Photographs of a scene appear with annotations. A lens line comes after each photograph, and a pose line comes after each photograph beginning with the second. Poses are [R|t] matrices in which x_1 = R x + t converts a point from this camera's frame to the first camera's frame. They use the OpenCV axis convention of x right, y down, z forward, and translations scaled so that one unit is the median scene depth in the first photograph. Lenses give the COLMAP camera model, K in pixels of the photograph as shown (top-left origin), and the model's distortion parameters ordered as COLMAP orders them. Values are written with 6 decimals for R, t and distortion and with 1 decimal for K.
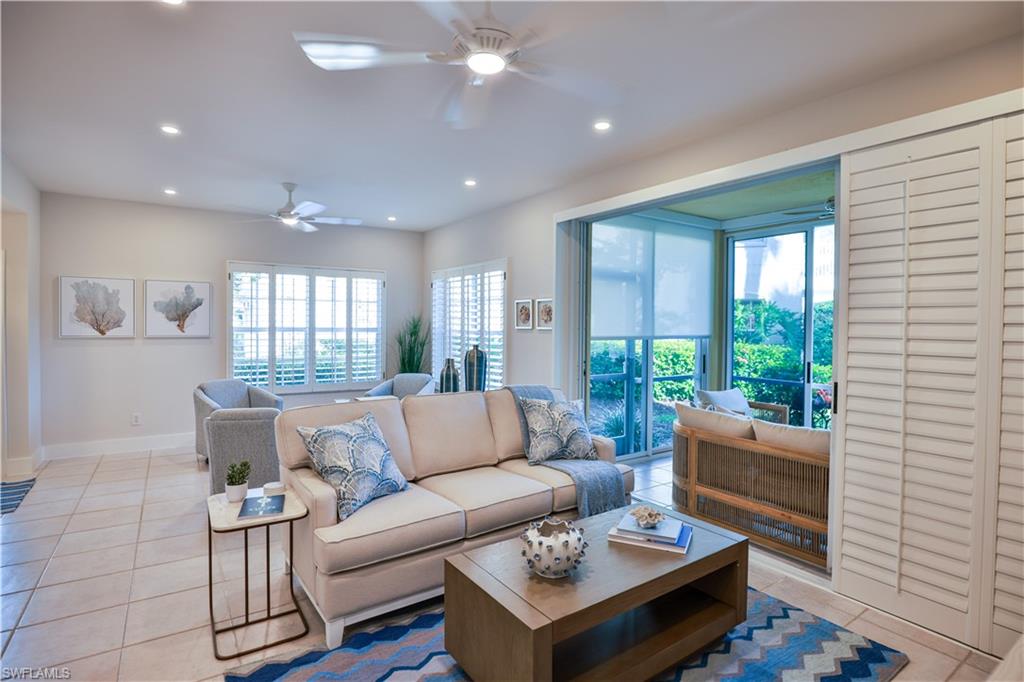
lens RADIAL K [[515.2, 0, 533.8], [0, 515.2, 336.4], [0, 0, 1]] dist [-0.034205, 0.005521]
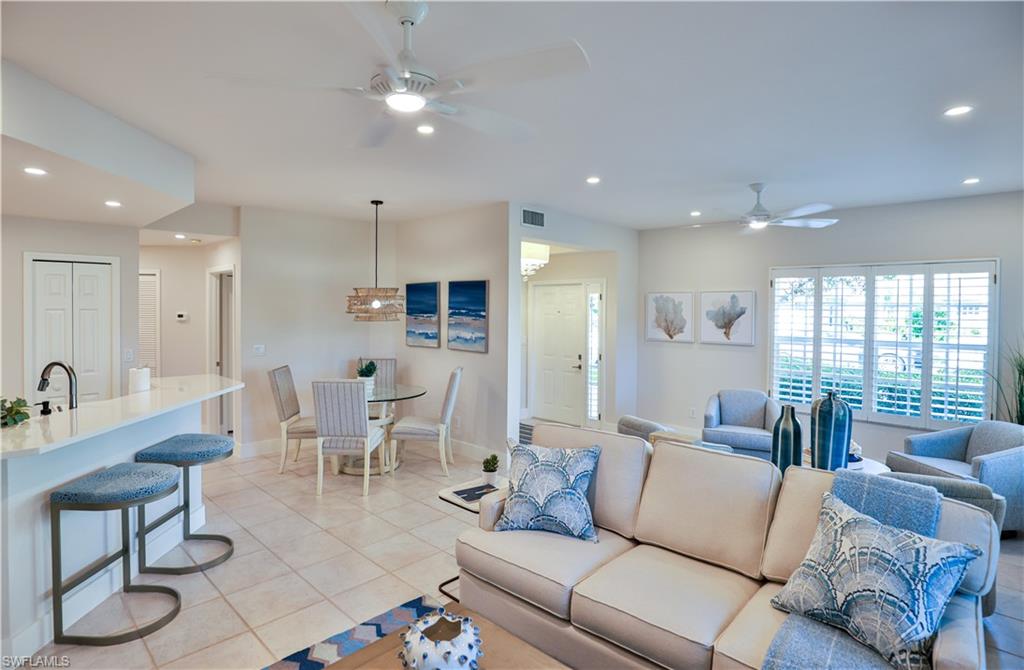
lens RADIAL K [[523.0, 0, 483.6], [0, 523.0, 317.1], [0, 0, 1]] dist [-0.027756, 0.000462]
pose [[0.161452, 0.010909, -0.986820, 0.304990], [-0.032057, 0.999469, 0.005805, -0.045697], [0.986360, 0.030697, 0.161716, 0.324482]]
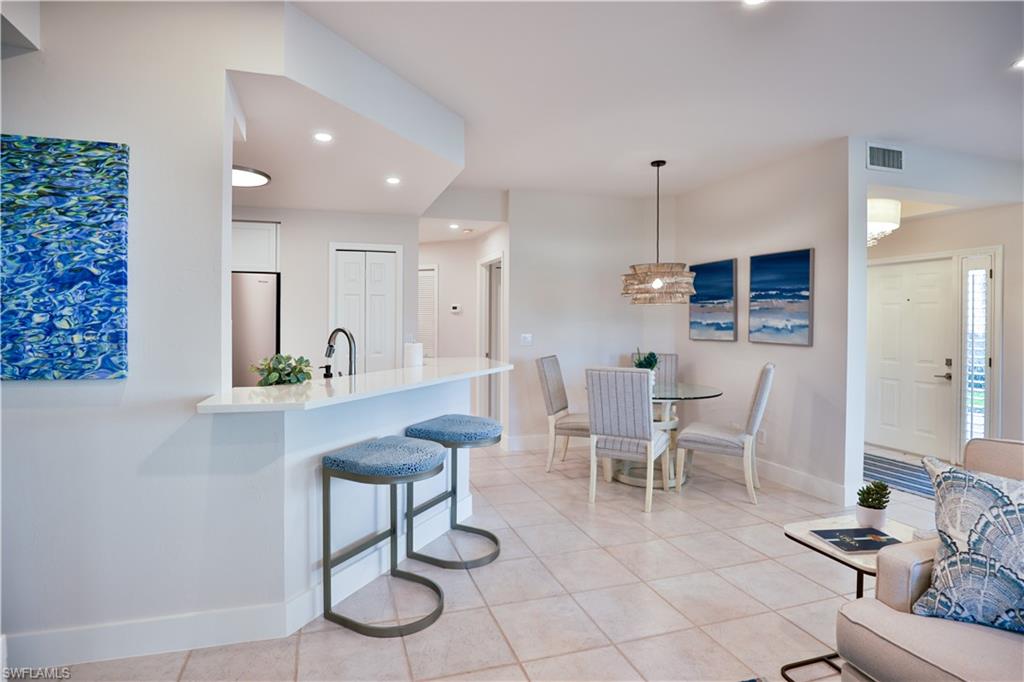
lens RADIAL K [[515.2, 0, 474.5], [0, 515.2, 325.3], [0, 0, 1]] dist [-0.034205, 0.005521]
pose [[-0.330383, 0.000024, -0.943847, 0.163224], [-0.032138, 0.999420, 0.011275, 0.005234], [0.943299, 0.034059, -0.330191, 0.281343]]
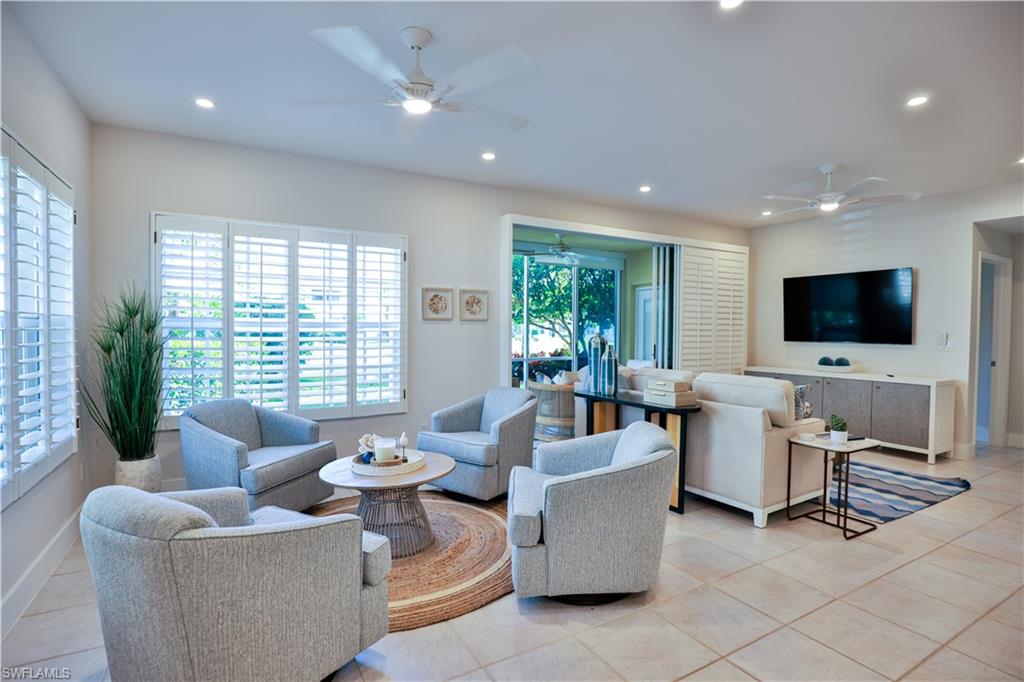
lens RADIAL K [[515.2, 0, 507.6], [0, 515.2, 346.8], [0, 0, 1]] dist [-0.034205, 0.005521]
pose [[0.115388, -0.036984, 0.992632, -0.867488], [0.018120, 0.999219, 0.035123, 0.003922], [-0.993155, 0.013934, 0.115968, 0.737309]]
